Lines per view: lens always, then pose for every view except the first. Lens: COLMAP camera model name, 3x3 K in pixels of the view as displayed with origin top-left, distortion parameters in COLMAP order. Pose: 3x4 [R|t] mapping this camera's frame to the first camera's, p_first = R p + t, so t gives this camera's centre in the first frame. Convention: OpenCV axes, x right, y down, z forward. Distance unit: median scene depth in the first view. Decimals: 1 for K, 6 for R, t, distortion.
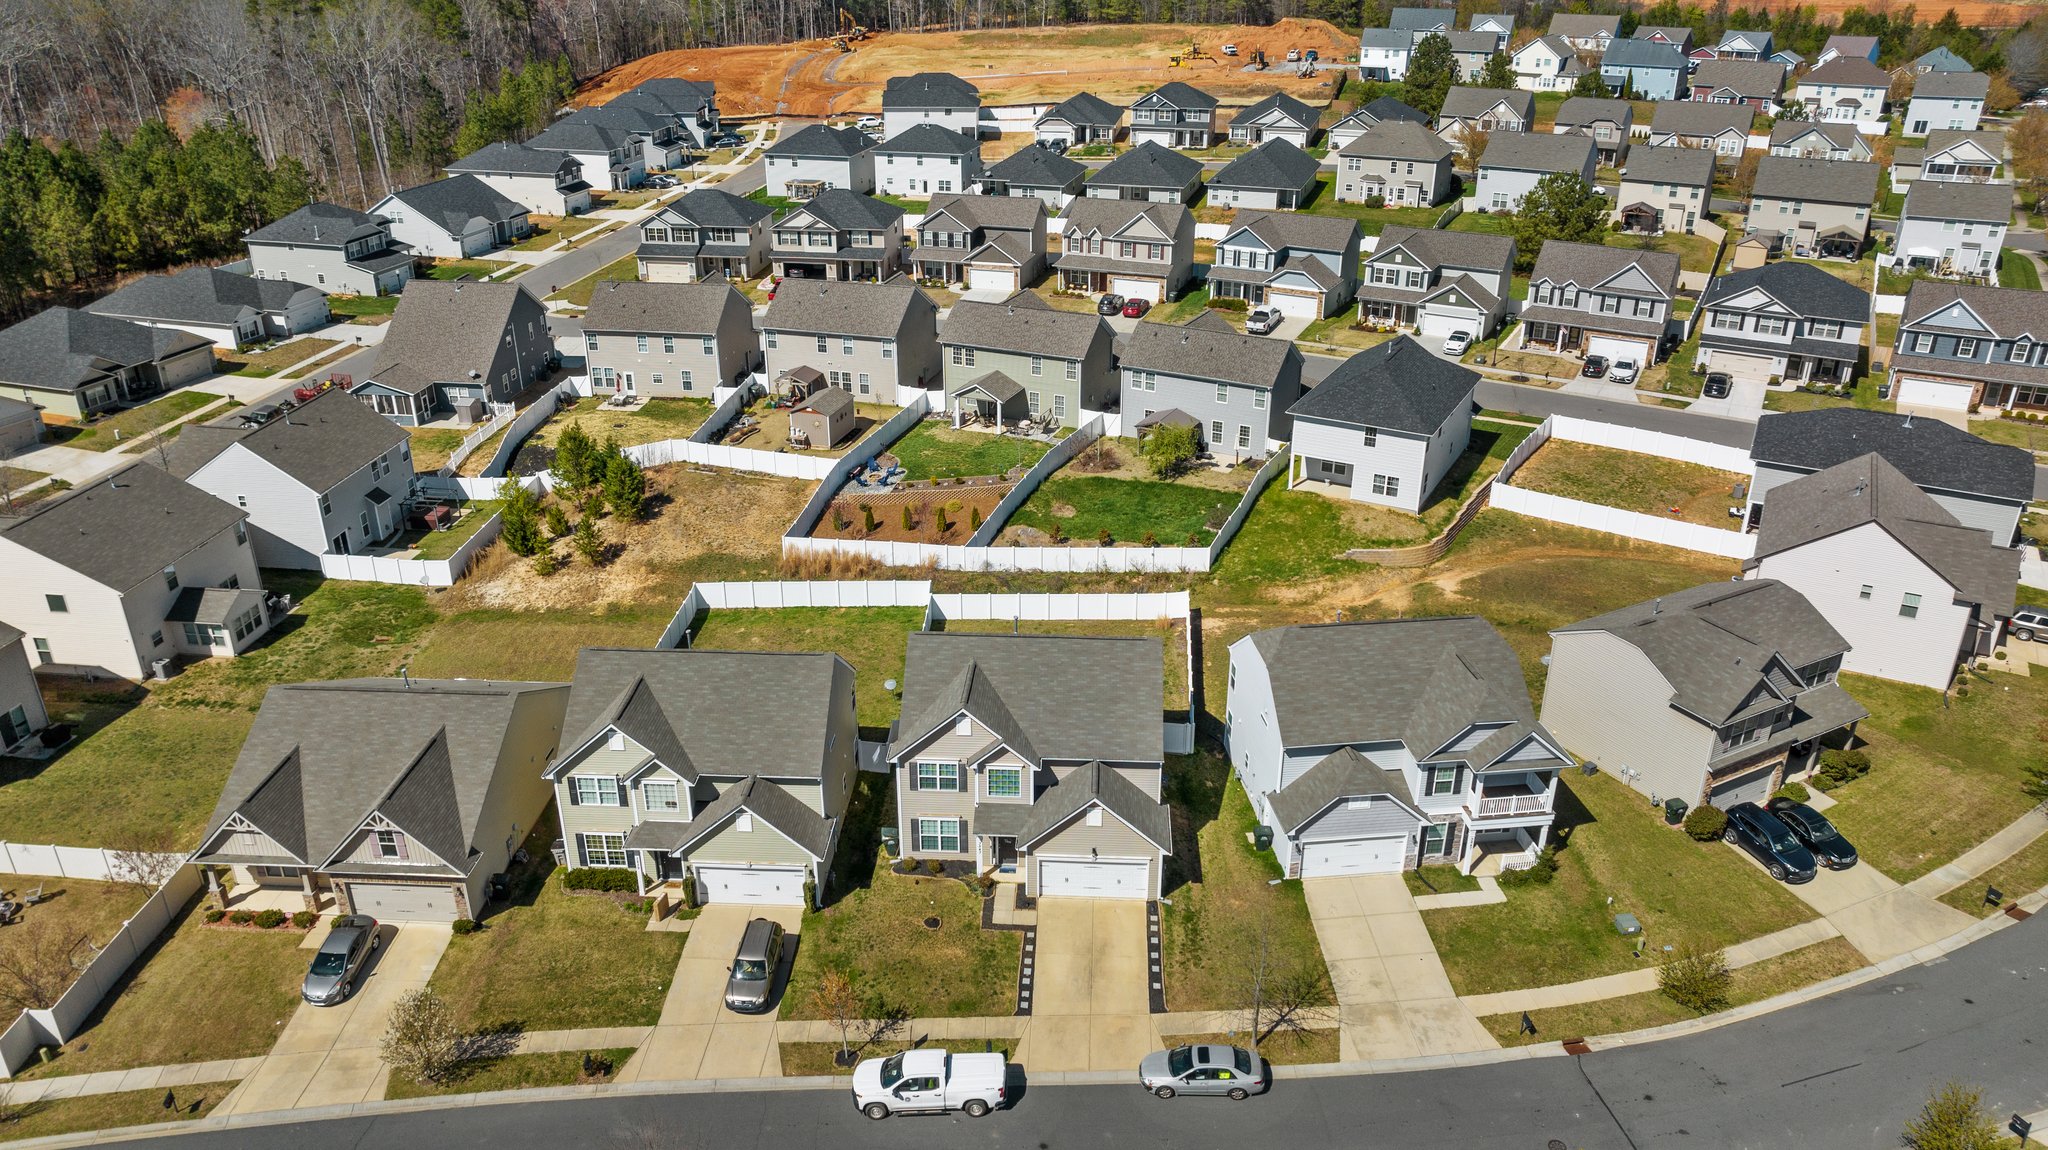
lens RADIAL K [[1439.8, 0, 1019.6], [0, 1439.8, 568.9], [0, 0, 1]] dist [-0.009564, 0.000663]
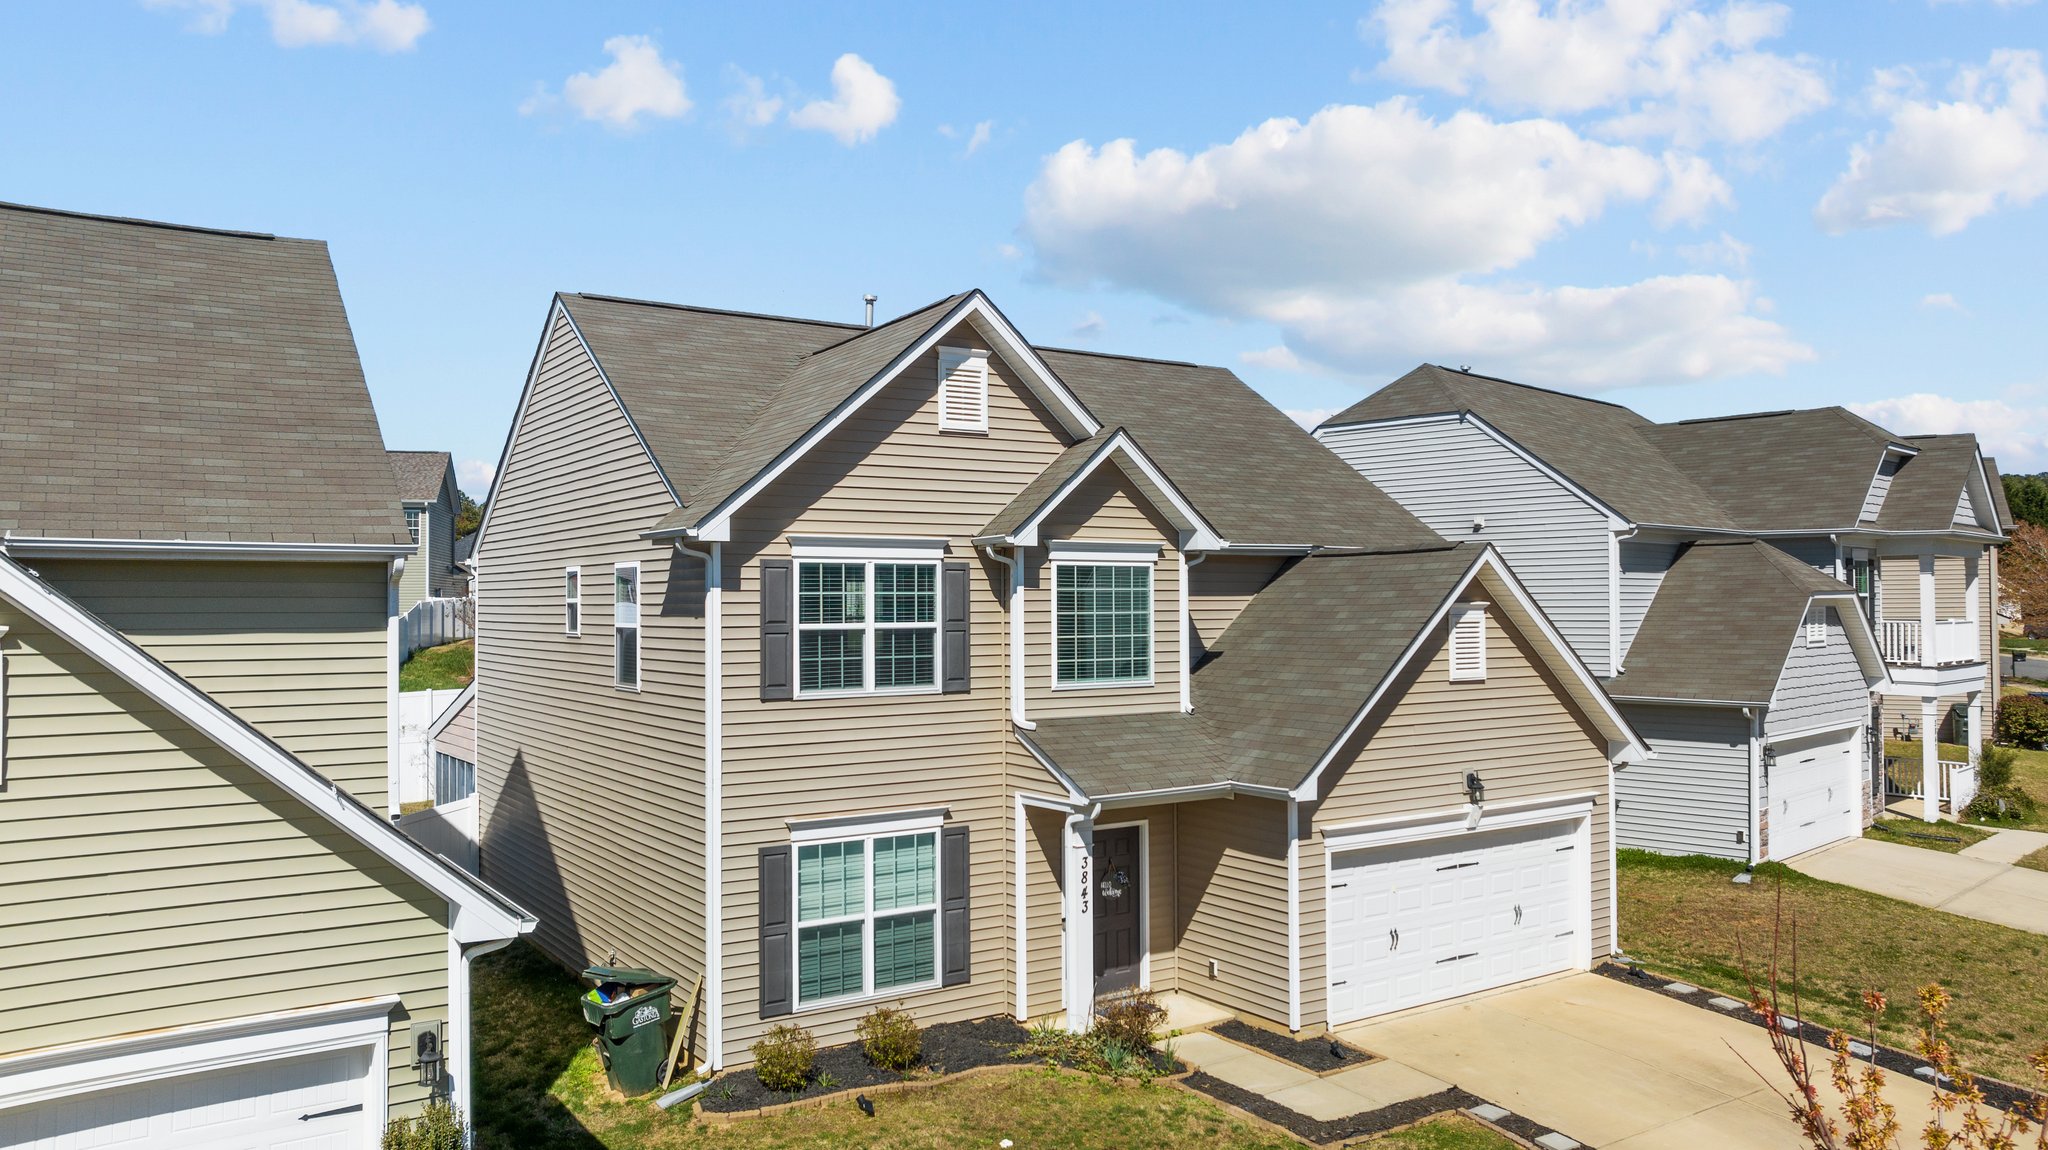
lens RADIAL K [[1439.8, 0, 1019.7], [0, 1439.8, 593.3], [0, 0, 1]] dist [-0.009564, 0.000663]
pose [[0.802093, -0.000815, 0.597199, -0.187032], [0.258178, 0.902196, -0.345525, 0.236368], [-0.538509, 0.431326, 0.723855, 0.826305]]
